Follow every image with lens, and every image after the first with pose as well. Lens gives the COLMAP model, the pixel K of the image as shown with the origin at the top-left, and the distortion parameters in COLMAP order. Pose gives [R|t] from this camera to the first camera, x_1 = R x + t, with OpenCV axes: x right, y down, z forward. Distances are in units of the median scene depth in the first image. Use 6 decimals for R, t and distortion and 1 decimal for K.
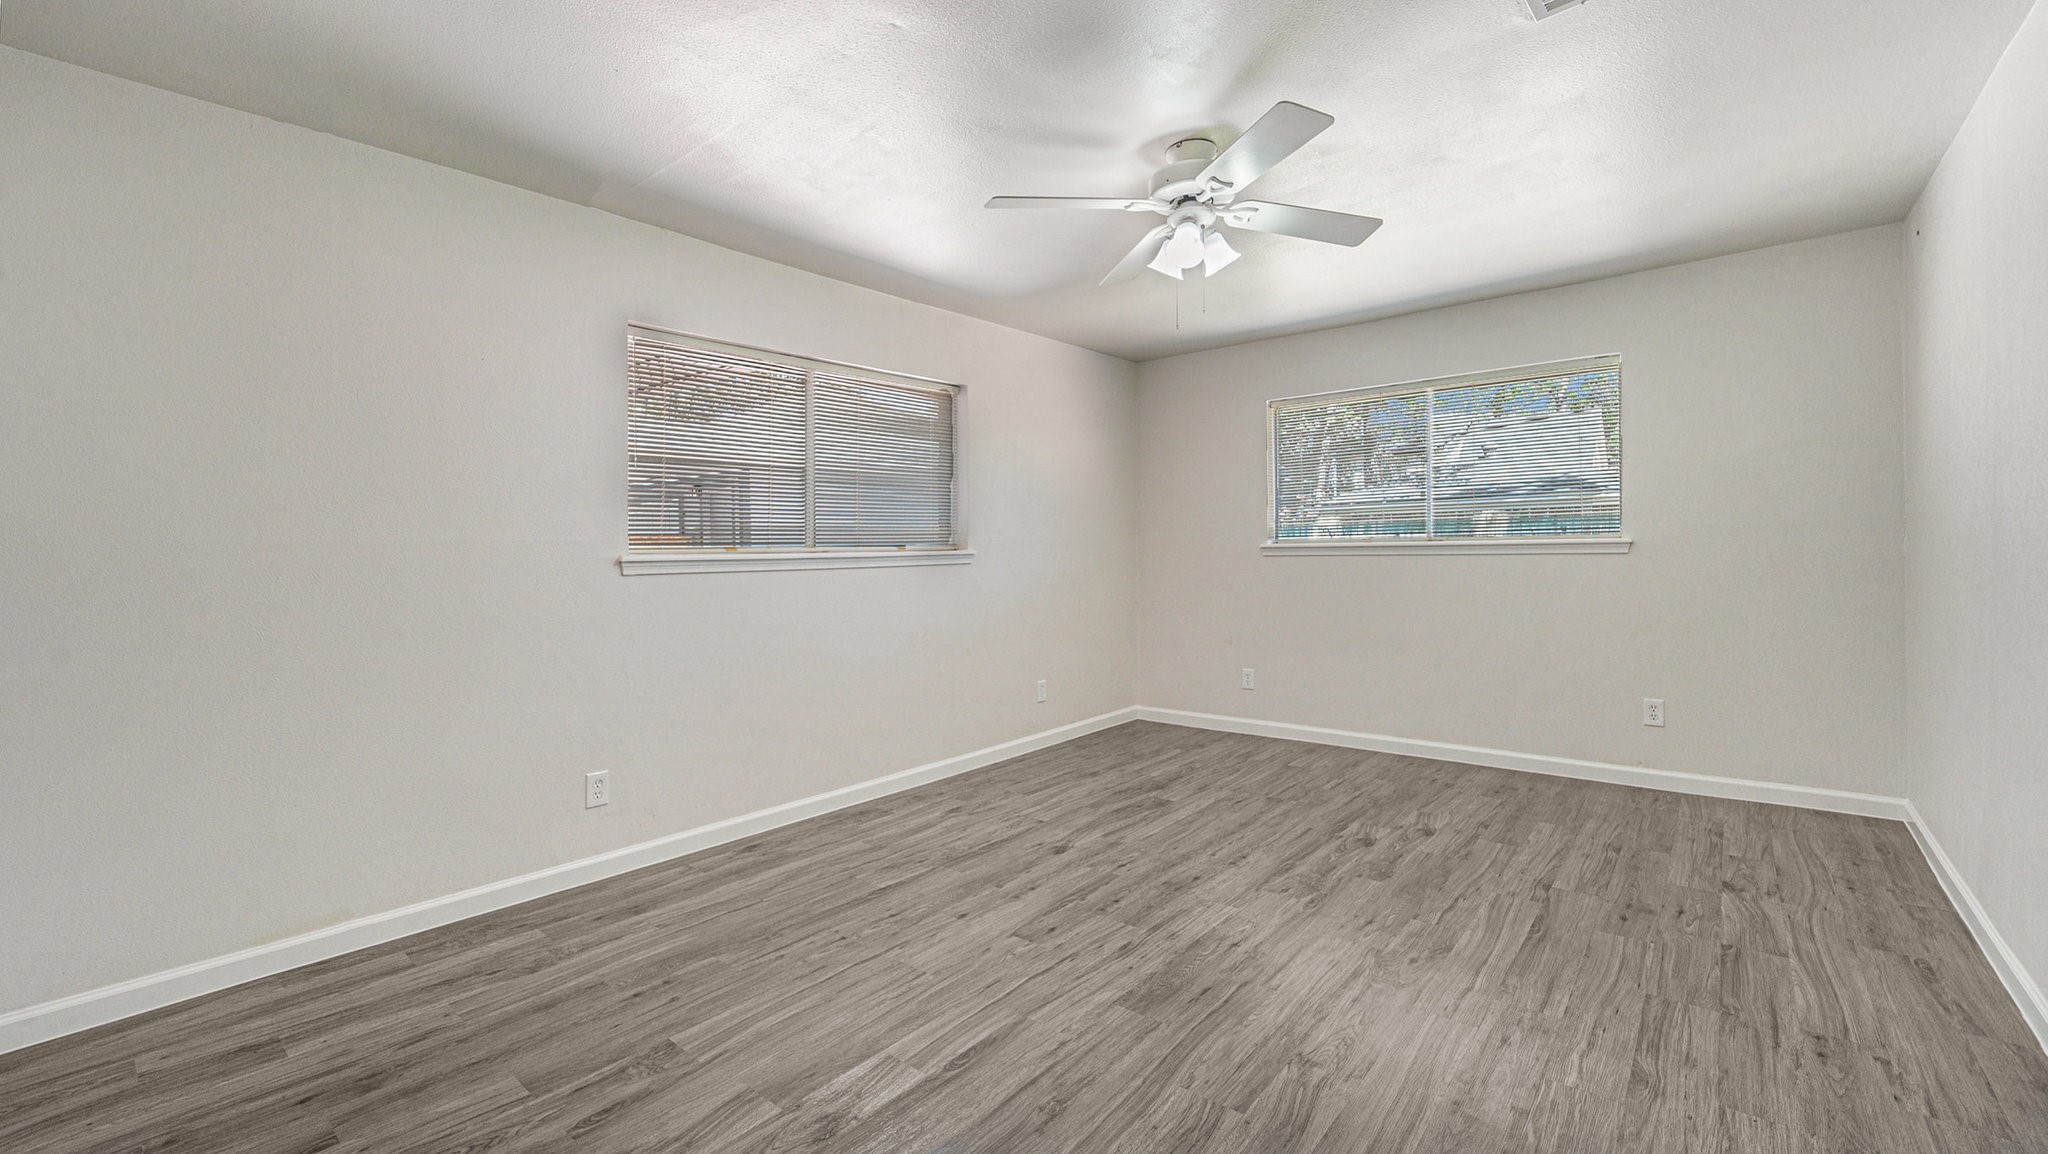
lens RADIAL K [[844.4, 0, 1024.6], [0, 844.4, 570.9], [0, 0, 1]] dist [-0.015348, -0.000191]
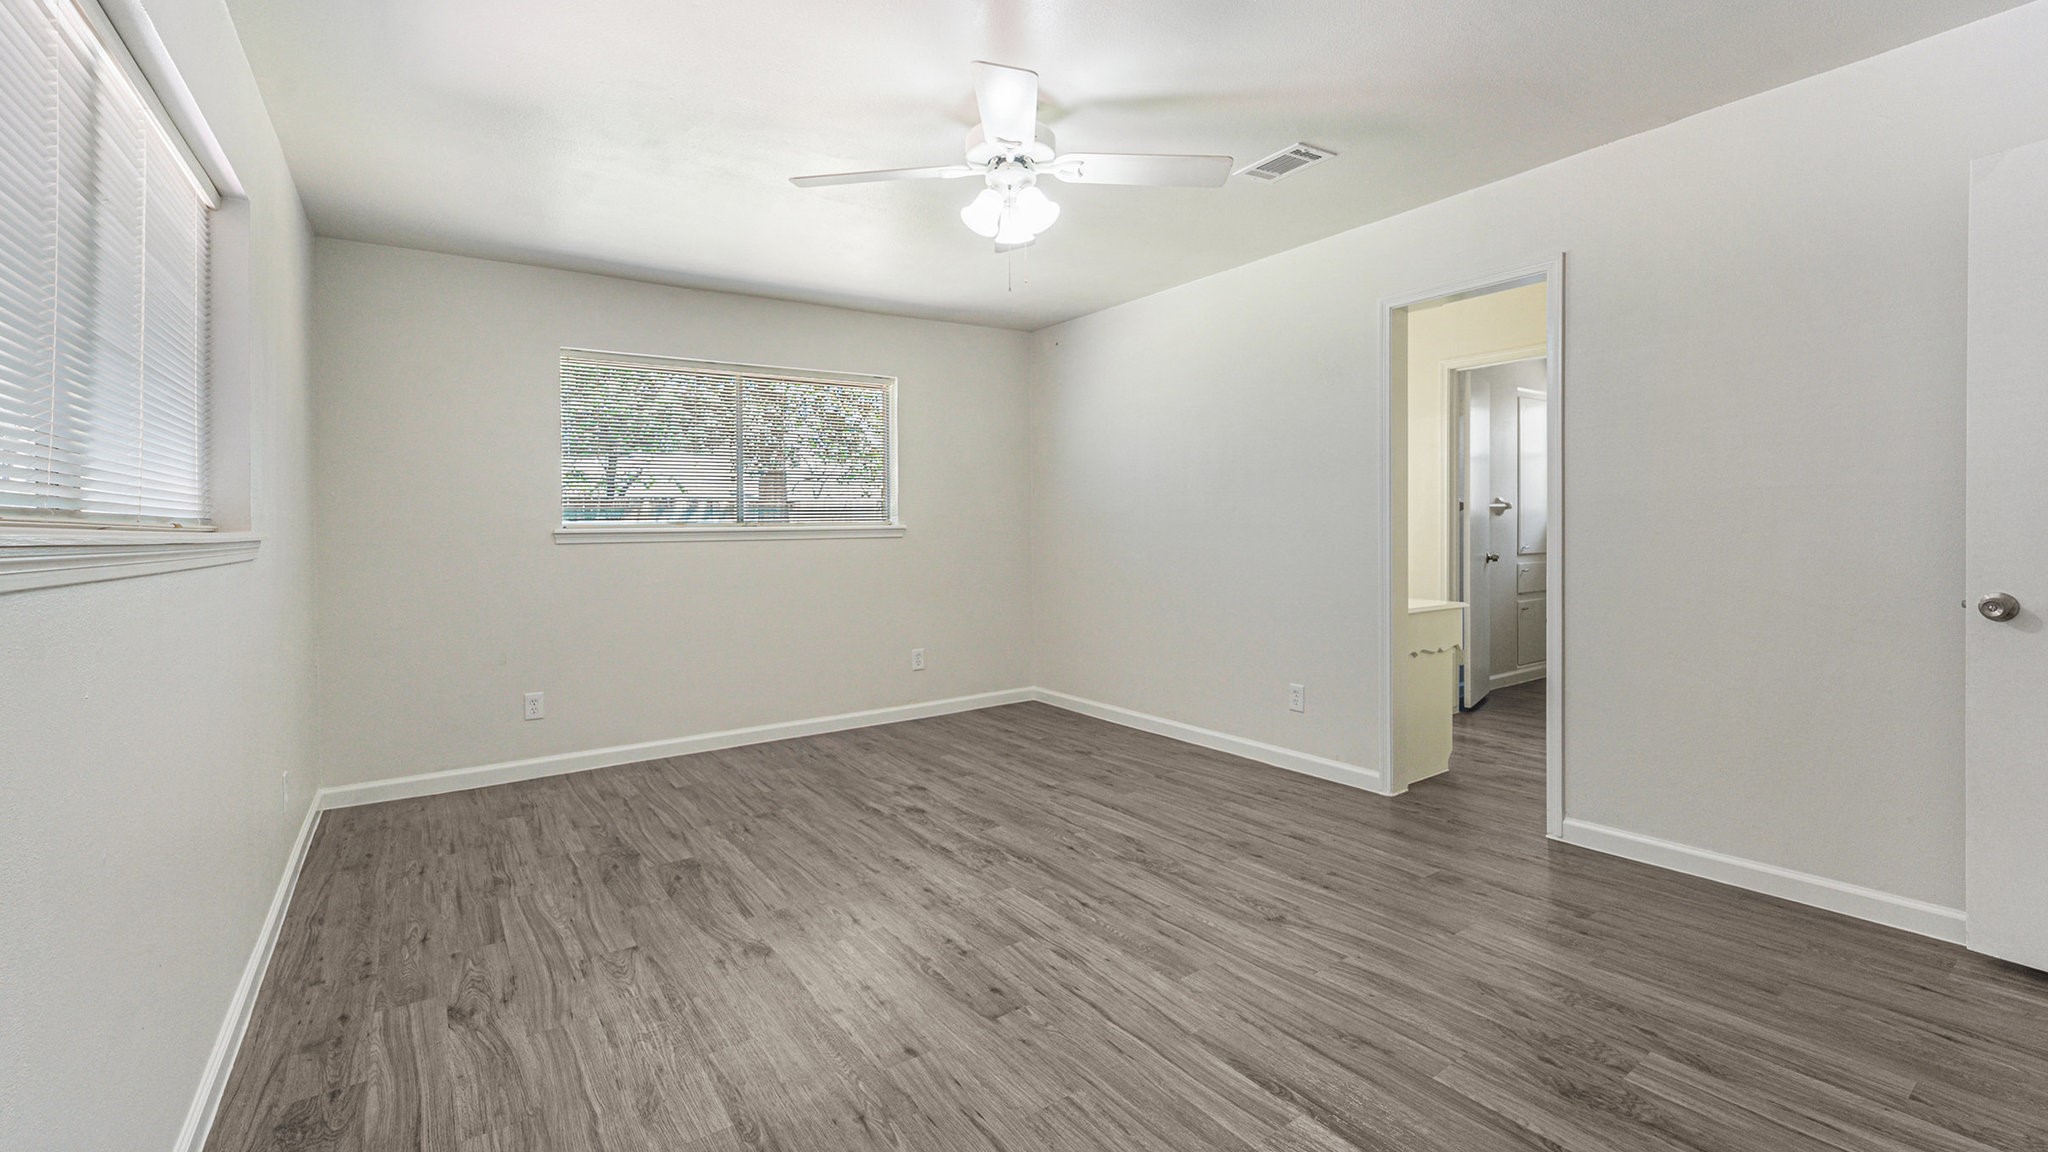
lens RADIAL K [[864.2, 0, 1030.0], [0, 864.2, 553.6], [0, 0, 1]] dist [-0.013582, -0.000660]
pose [[0.252233, -0.015448, 0.967543, -0.635874], [0.034872, 0.999368, 0.006865, 0.002150], [-0.967038, 0.032008, 0.252612, 0.630030]]
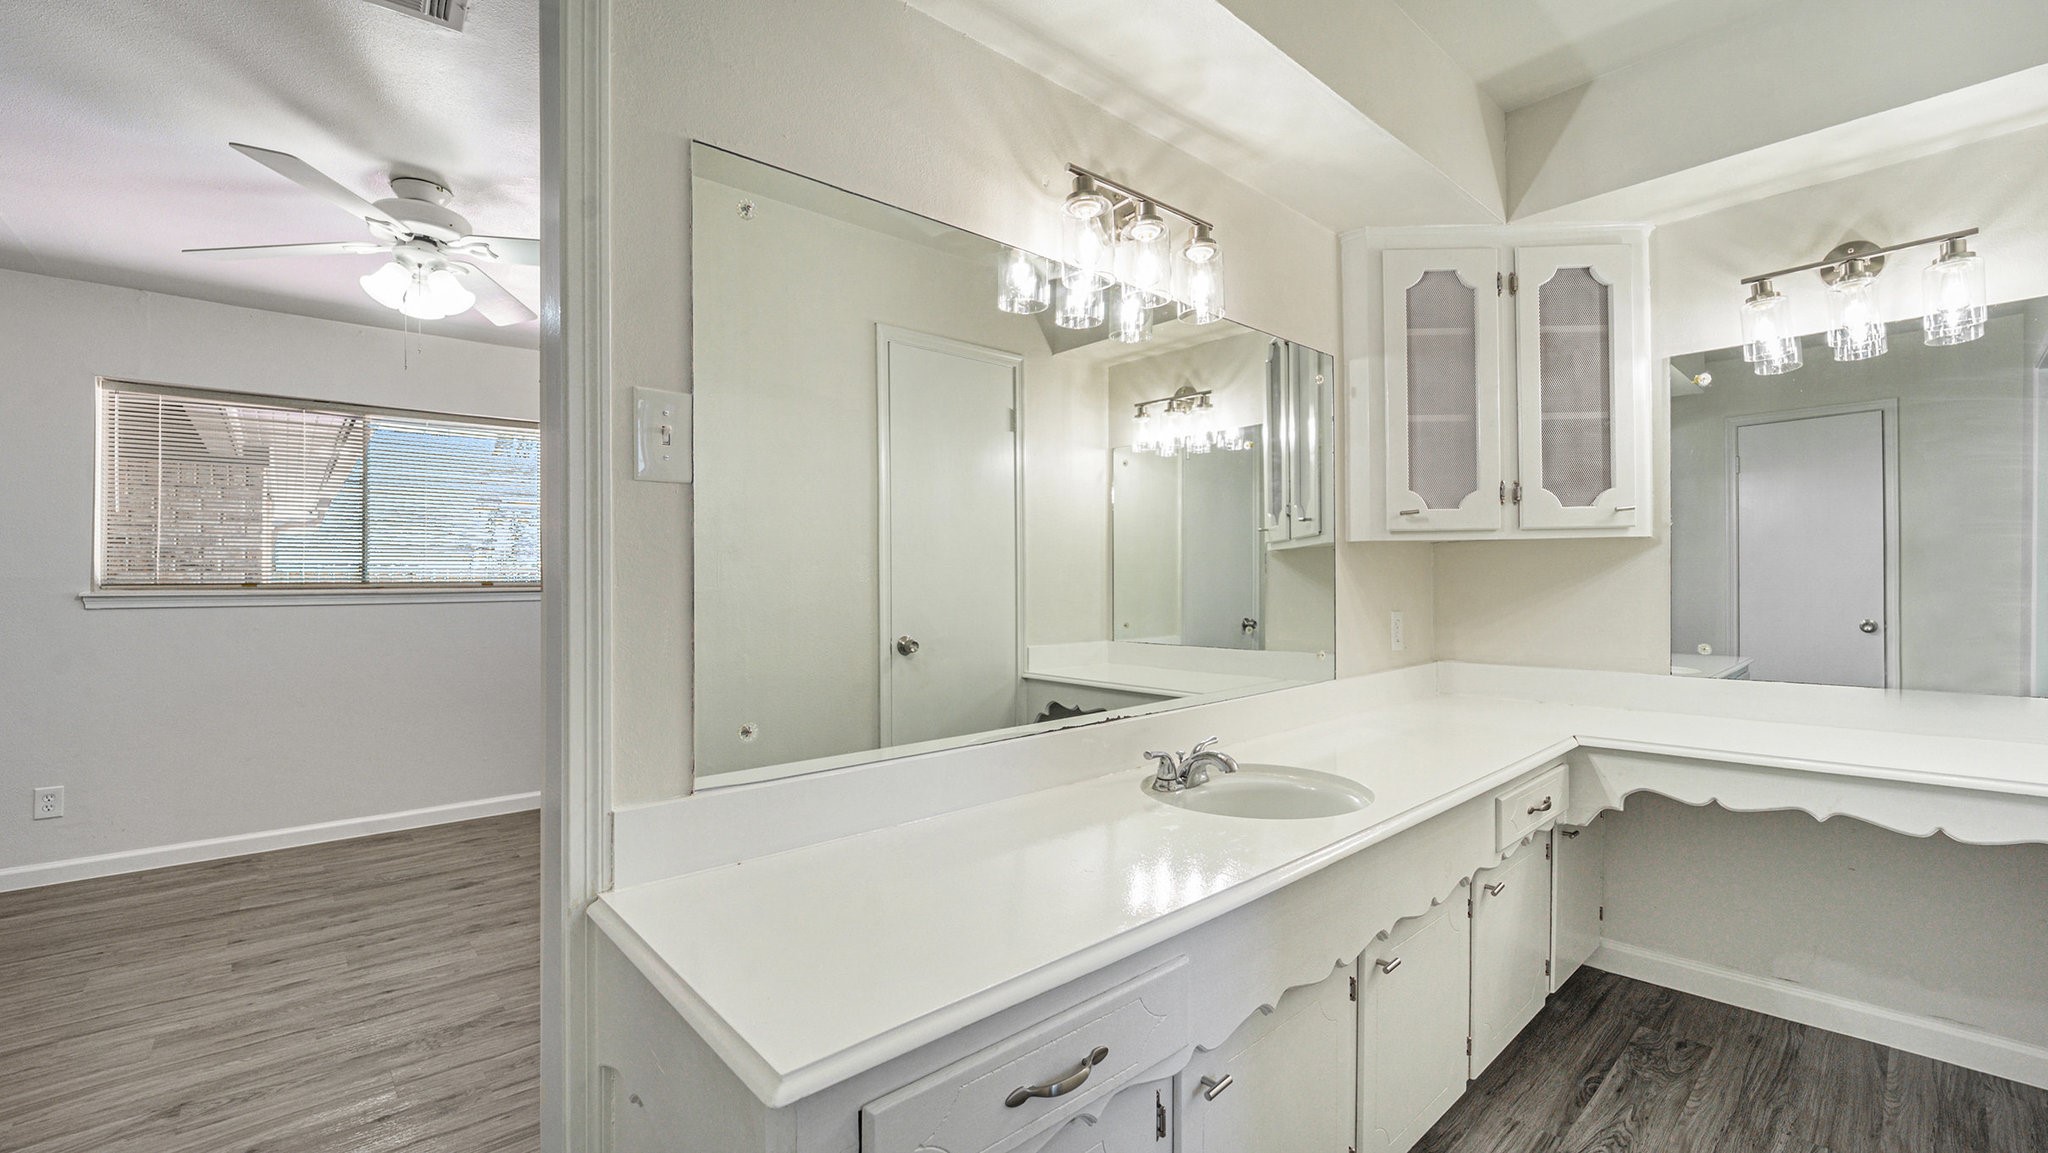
lens RADIAL K [[831.9, 0, 1021.6], [0, 831.9, 584.6], [0, 0, 1]] dist [-0.016181, 0.000479]
pose [[0.990351, 0.007674, -0.138371, 0.900155], [-0.011292, 0.999614, -0.025385, -0.014369], [0.138123, 0.026702, 0.990055, 0.108058]]
